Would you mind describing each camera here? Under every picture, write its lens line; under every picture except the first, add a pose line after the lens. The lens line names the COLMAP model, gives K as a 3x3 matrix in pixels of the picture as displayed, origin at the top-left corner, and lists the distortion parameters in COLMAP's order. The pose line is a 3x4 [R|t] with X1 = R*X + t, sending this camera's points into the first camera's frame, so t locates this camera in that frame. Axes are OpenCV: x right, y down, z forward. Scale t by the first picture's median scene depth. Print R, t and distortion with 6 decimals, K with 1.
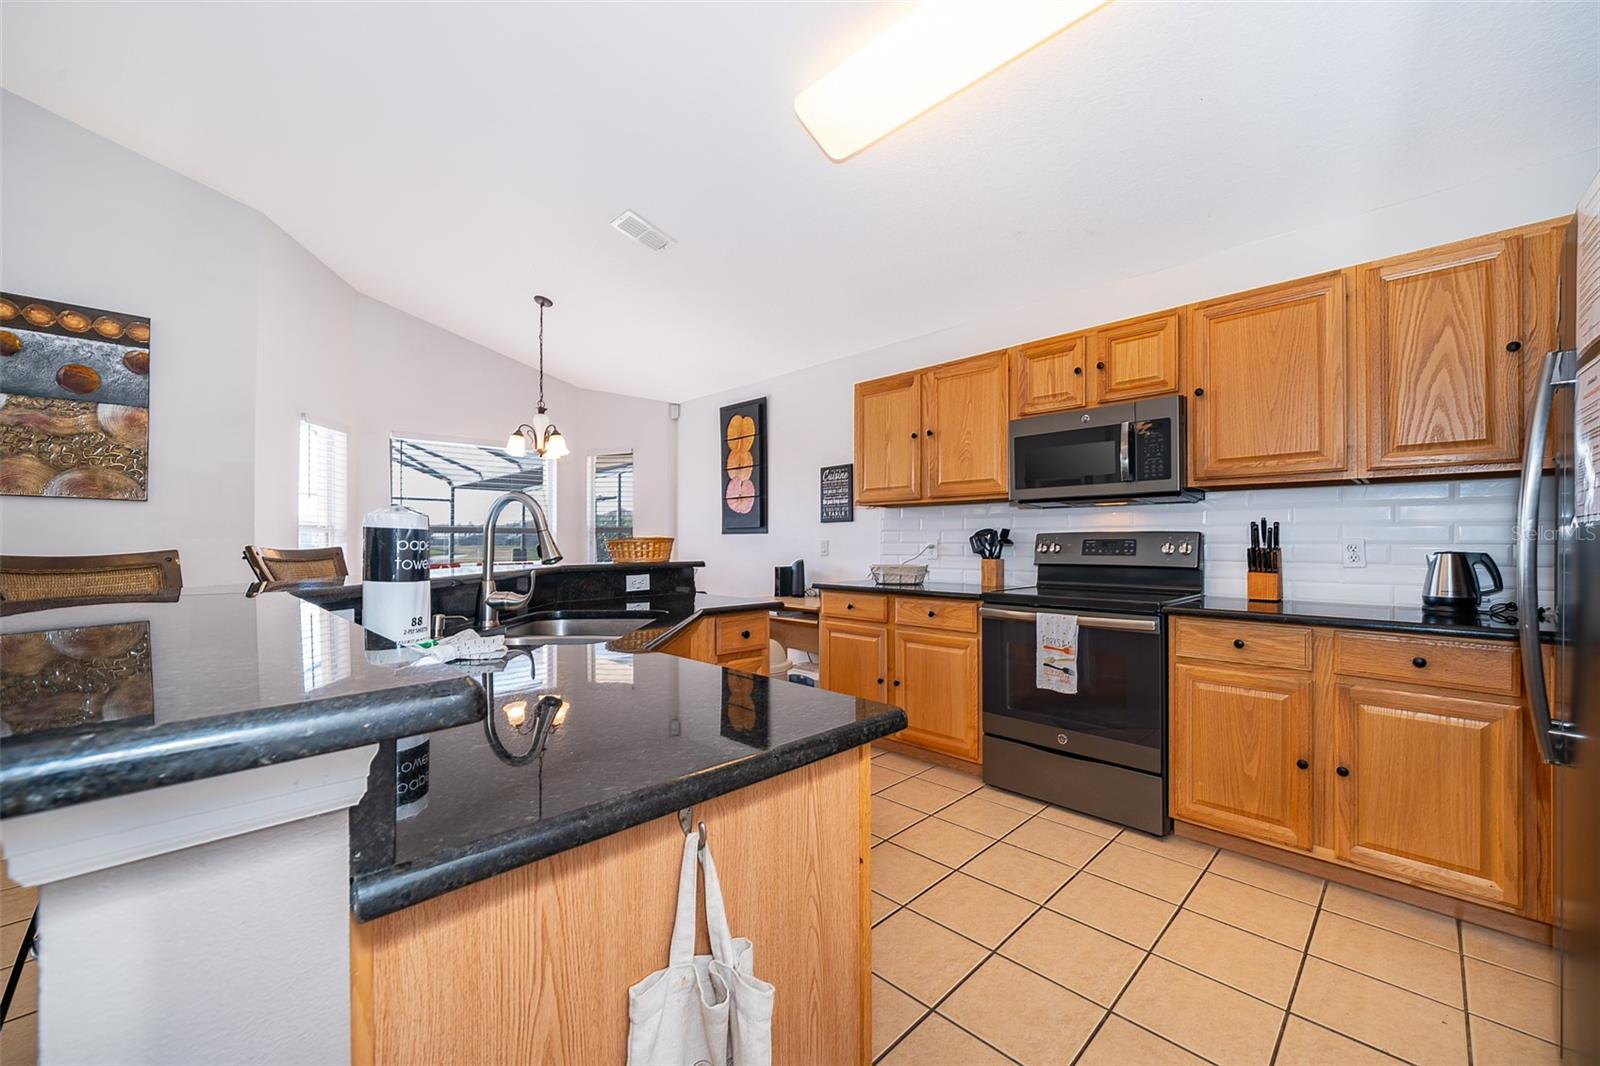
lens RADIAL K [[622.0, 0, 794.5], [0, 622.0, 540.3], [0, 0, 1]] dist [-0.001334, -0.000017]
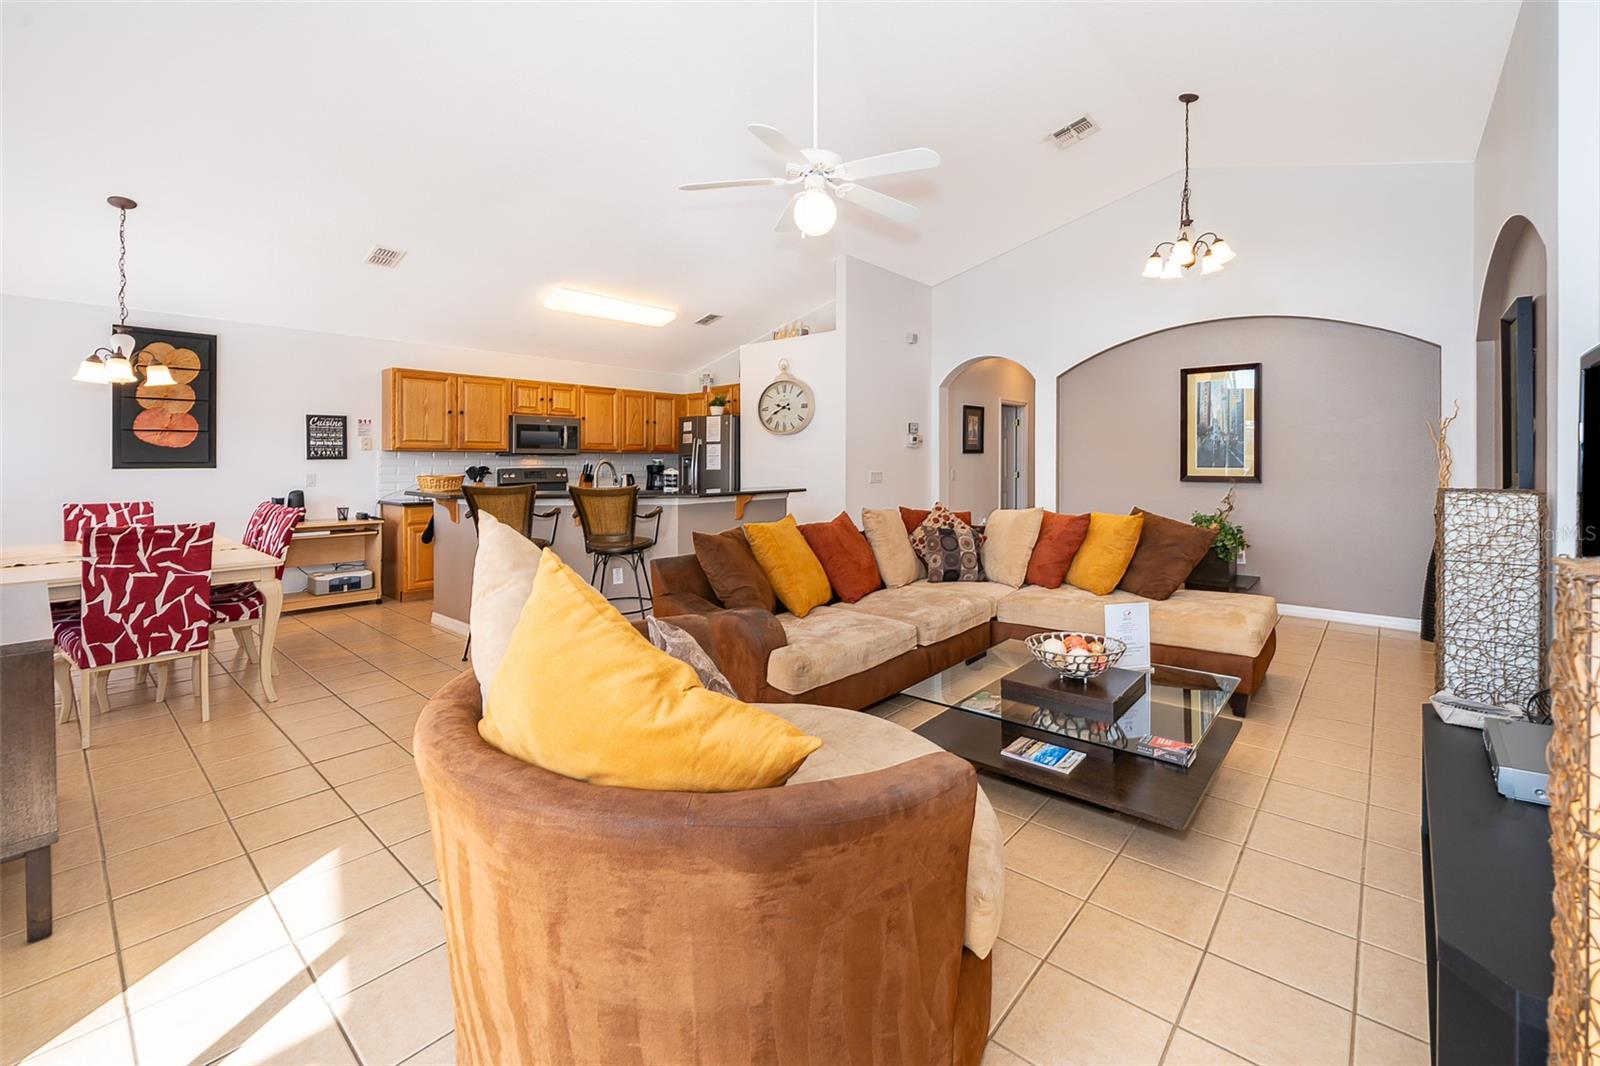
lens RADIAL K [[681.9, 0, 840.4], [0, 681.9, 459.6], [0, 0, 1]] dist [-0.001276, -0.000397]
pose [[-0.116084, 0.000946, 0.993239, -1.967893], [-0.002604, 0.999996, -0.001256, -0.040971], [-0.993236, -0.002732, -0.116082, 0.167165]]
